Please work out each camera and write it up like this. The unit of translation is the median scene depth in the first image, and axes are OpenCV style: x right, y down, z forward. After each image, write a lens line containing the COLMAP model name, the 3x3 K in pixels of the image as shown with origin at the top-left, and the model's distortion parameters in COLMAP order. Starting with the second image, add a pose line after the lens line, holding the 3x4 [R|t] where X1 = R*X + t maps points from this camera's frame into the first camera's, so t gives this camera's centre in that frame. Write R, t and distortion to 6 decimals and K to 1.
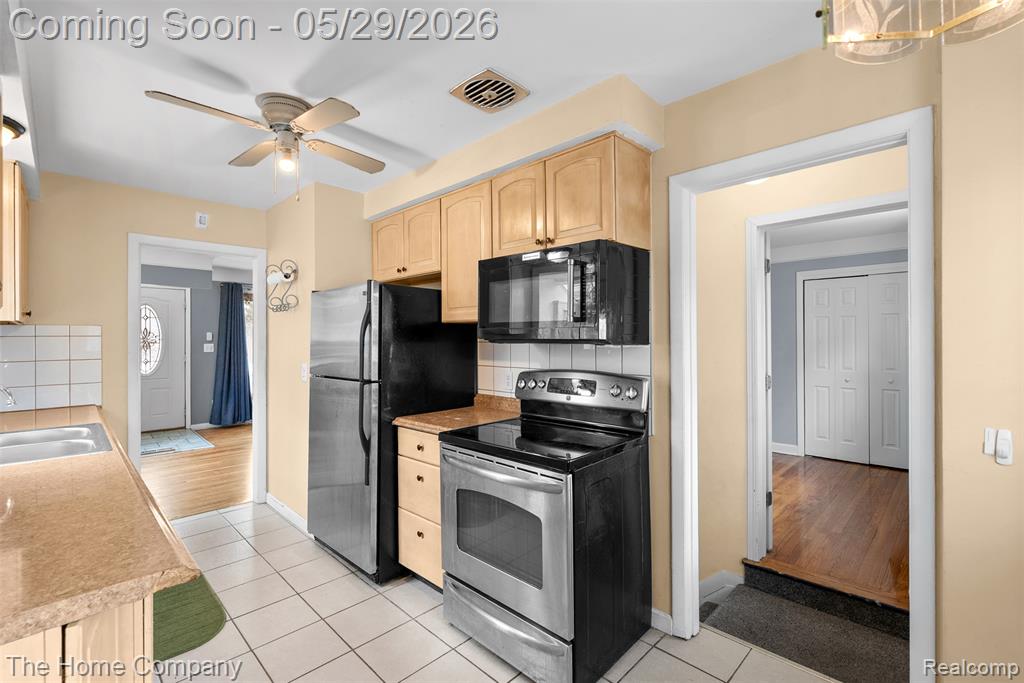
lens RADIAL K [[458.4, 0, 507.8], [0, 458.4, 337.1], [0, 0, 1]] dist [-0.000398, -0.000091]
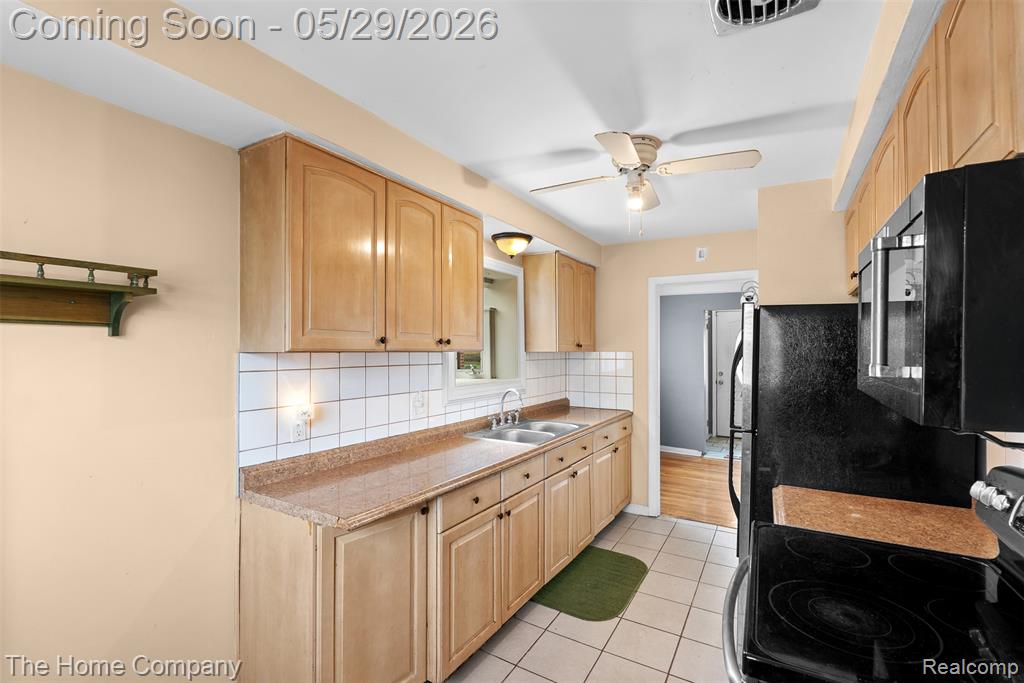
lens RADIAL K [[451.9, 0, 517.3], [0, 451.9, 347.5], [0, 0, 1]] dist [-0.000718, 0.000089]
pose [[0.242400, 0.001715, -0.970175, 0.370127], [0.000140, 0.999998, 0.001802, -0.047549], [0.970176, -0.000573, 0.242400, 0.429539]]
